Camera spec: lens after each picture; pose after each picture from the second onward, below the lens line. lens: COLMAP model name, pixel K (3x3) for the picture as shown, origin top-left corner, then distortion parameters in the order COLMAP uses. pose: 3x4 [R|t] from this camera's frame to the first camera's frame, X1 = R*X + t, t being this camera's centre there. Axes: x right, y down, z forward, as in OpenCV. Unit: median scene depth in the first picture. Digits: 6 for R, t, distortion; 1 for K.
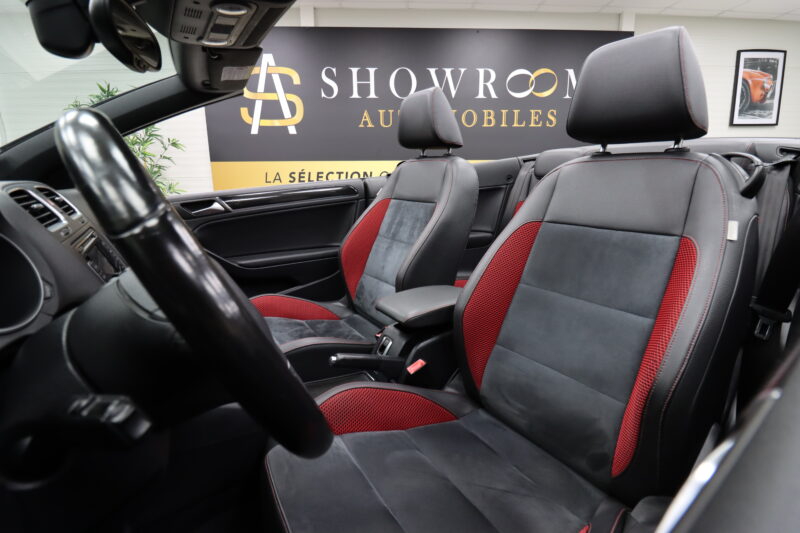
lens RADIAL K [[368.8, 0, 400.3], [0, 368.8, 248.0], [0, 0, 1]] dist [-0.002562, -0.009917]
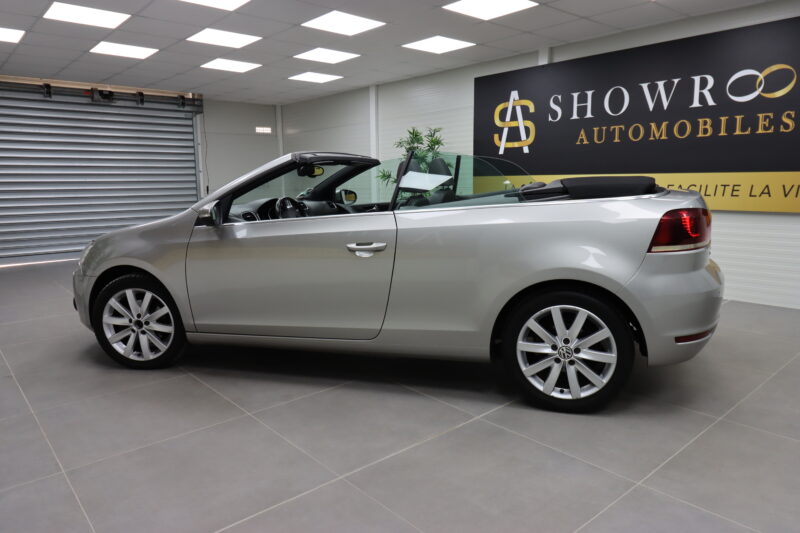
lens RADIAL K [[534.7, 0, 389.4], [0, 534.7, 257.3], [0, 0, 1]] dist [0.008932, -0.012414]
pose [[0.608770, 0.115841, -0.784844, 0.847362], [-0.156460, 0.987383, 0.024376, 0.052852], [0.777766, 0.107957, 0.619214, -0.387773]]
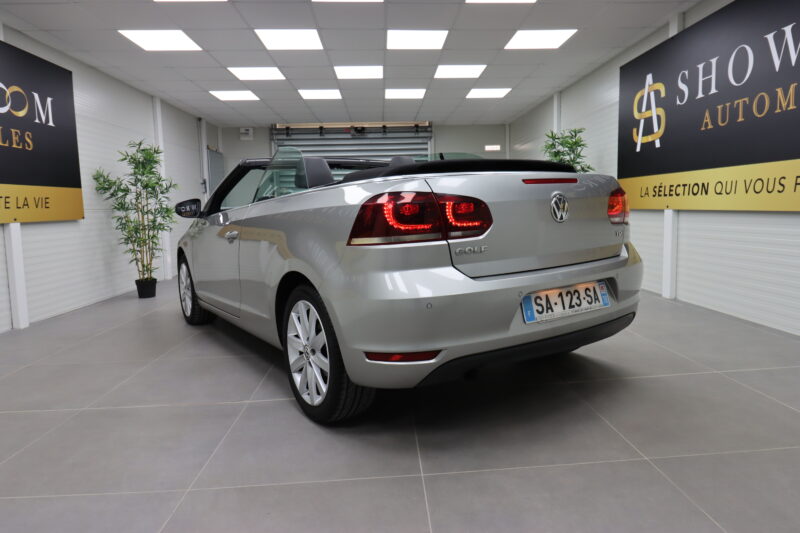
lens RADIAL K [[488.1, 0, 401.7], [0, 488.1, 253.8], [0, 0, 1]] dist [0.003905, -0.008772]
pose [[-0.001825, 0.107504, -0.994203, 1.034078], [-0.180894, 0.977767, 0.106059, -0.048373], [0.983501, 0.180038, 0.017663, 0.362508]]
